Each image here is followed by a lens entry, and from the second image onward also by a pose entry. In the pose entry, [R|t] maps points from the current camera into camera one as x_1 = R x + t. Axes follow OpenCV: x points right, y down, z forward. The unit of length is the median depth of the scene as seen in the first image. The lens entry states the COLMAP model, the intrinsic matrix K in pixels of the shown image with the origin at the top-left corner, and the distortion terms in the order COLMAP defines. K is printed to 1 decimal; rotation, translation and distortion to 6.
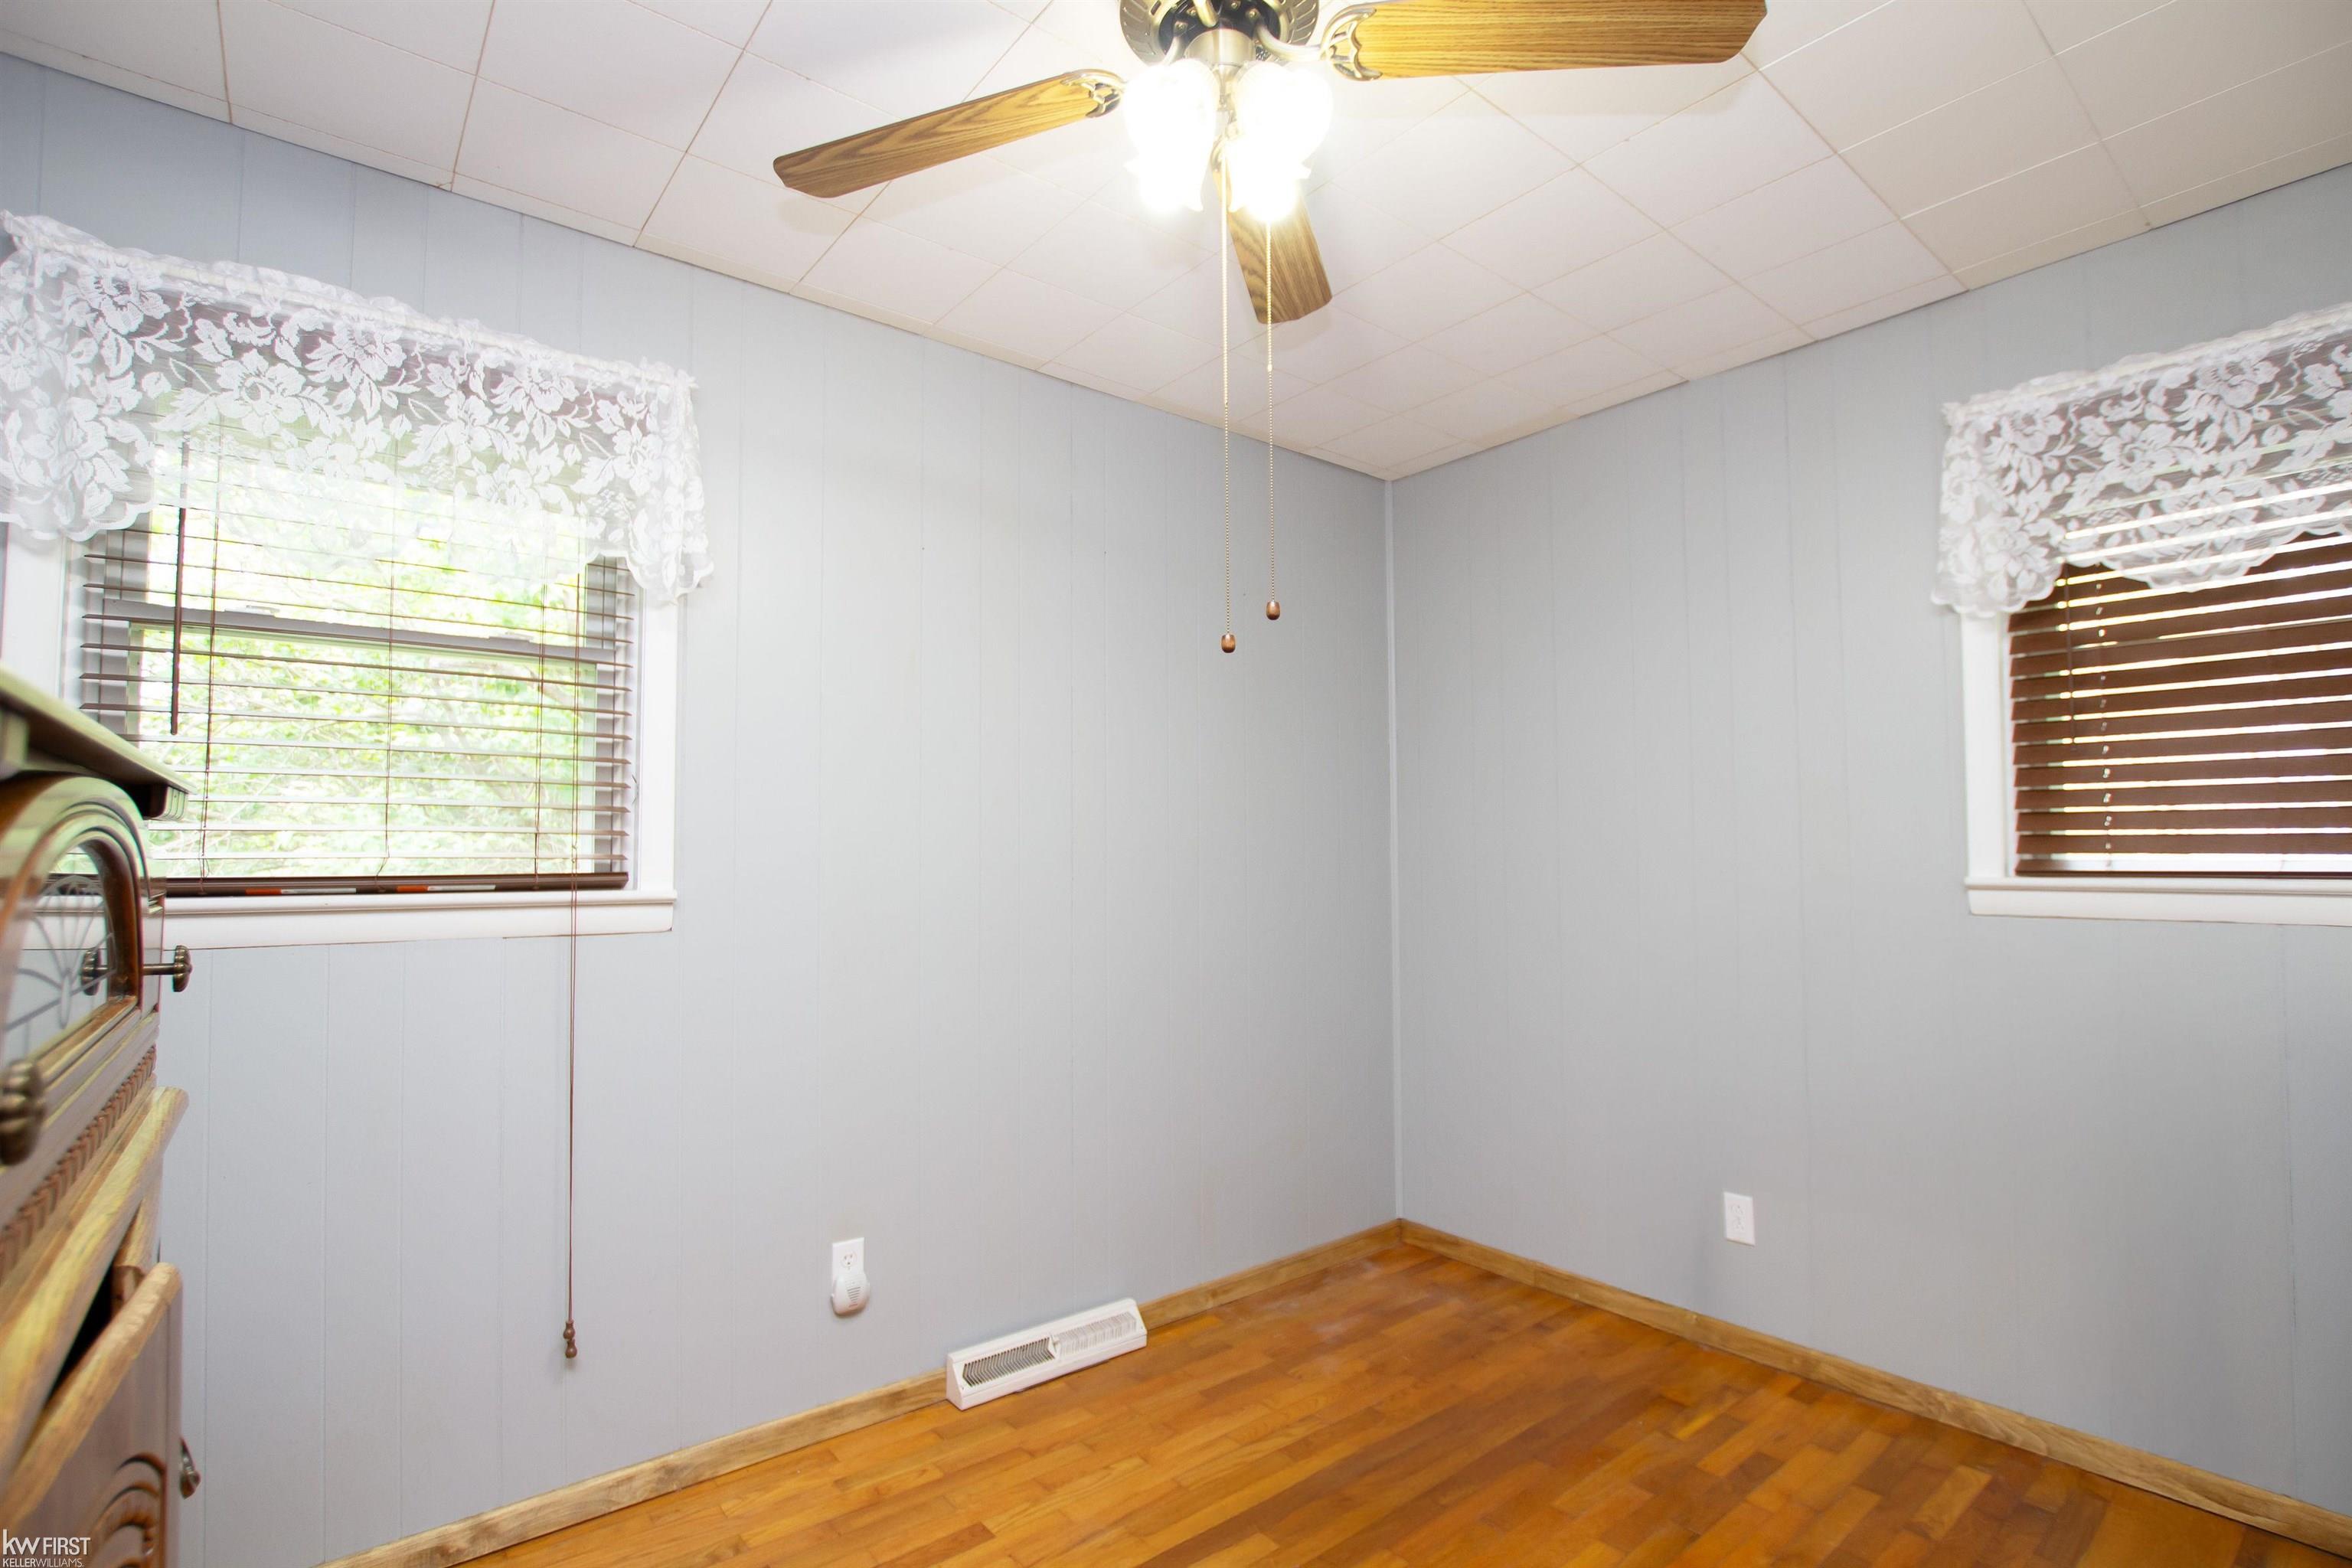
lens RADIAL K [[1078.8, 0, 1181.4], [0, 1078.8, 819.5], [0, 0, 1]] dist [-0.001131, -0.000139]
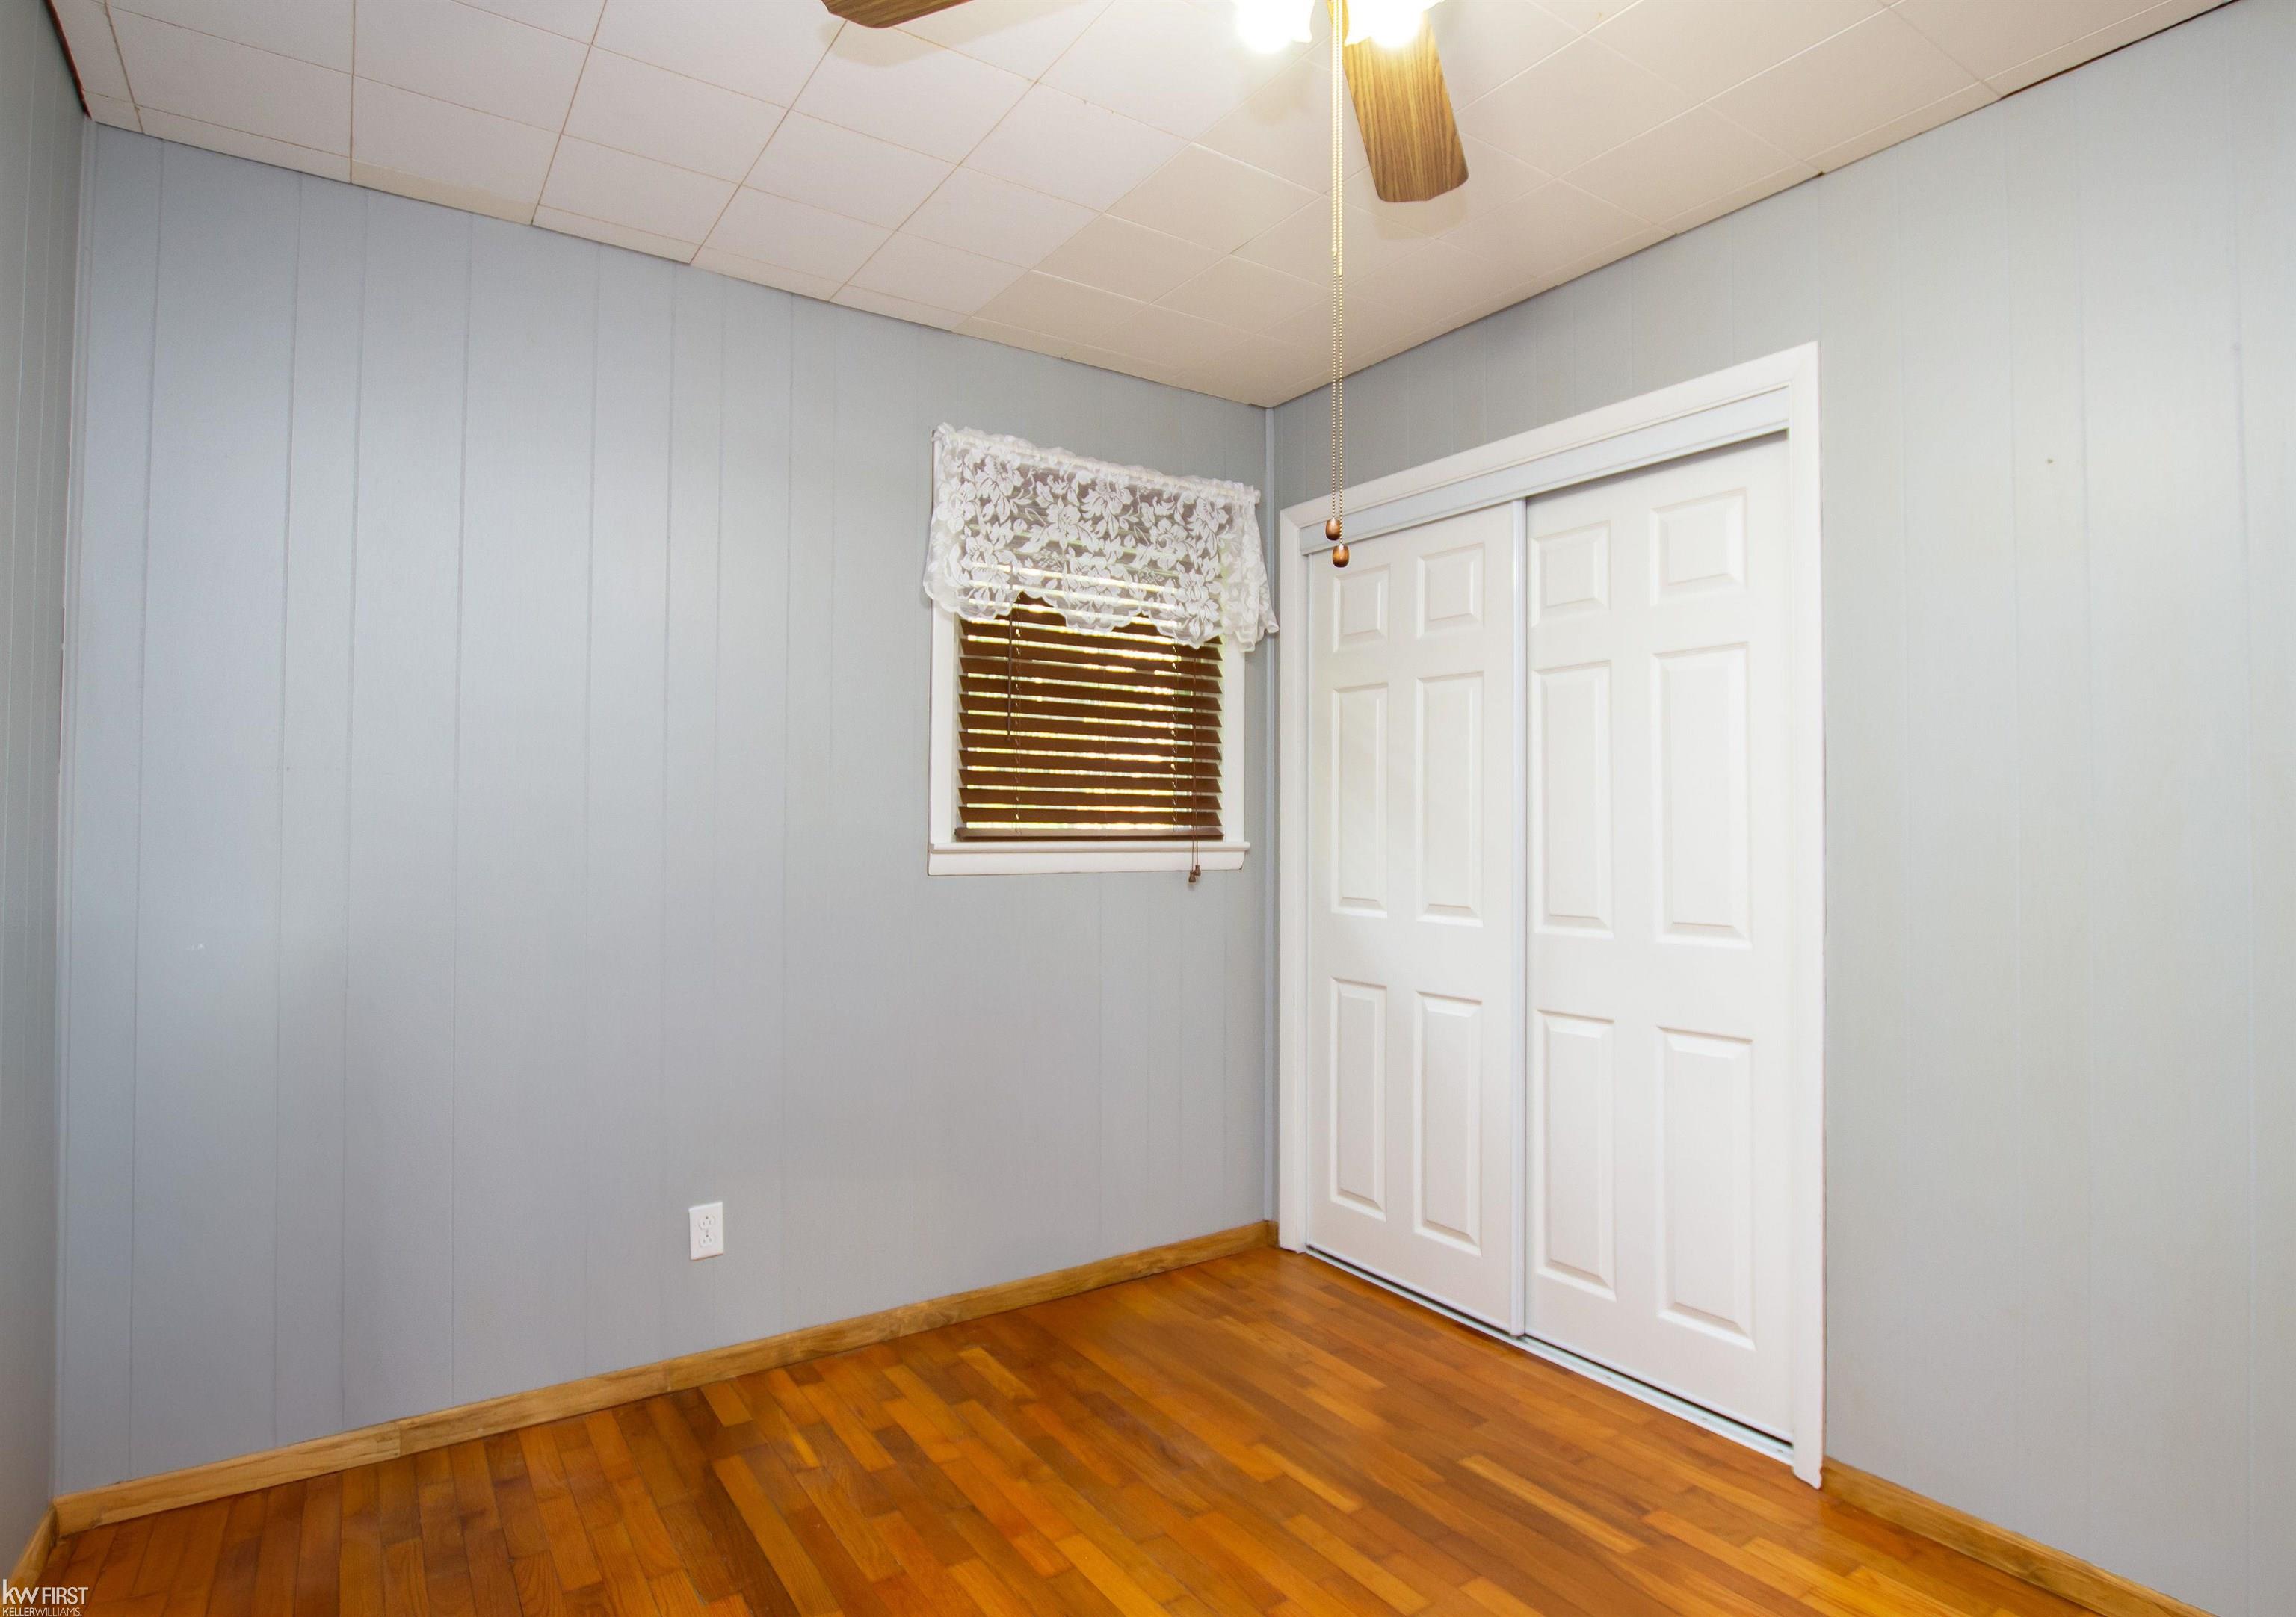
lens RADIAL K [[1276.9, 0, 1148.0], [0, 1276.9, 808.5], [0, 0, 1]] dist [-0.000104, 0.000471]
pose [[0.099216, 0.022745, 0.994806, -0.644244], [-0.035184, 0.999194, -0.019337, 0.038971], [-0.994444, -0.033083, 0.099936, 0.699543]]
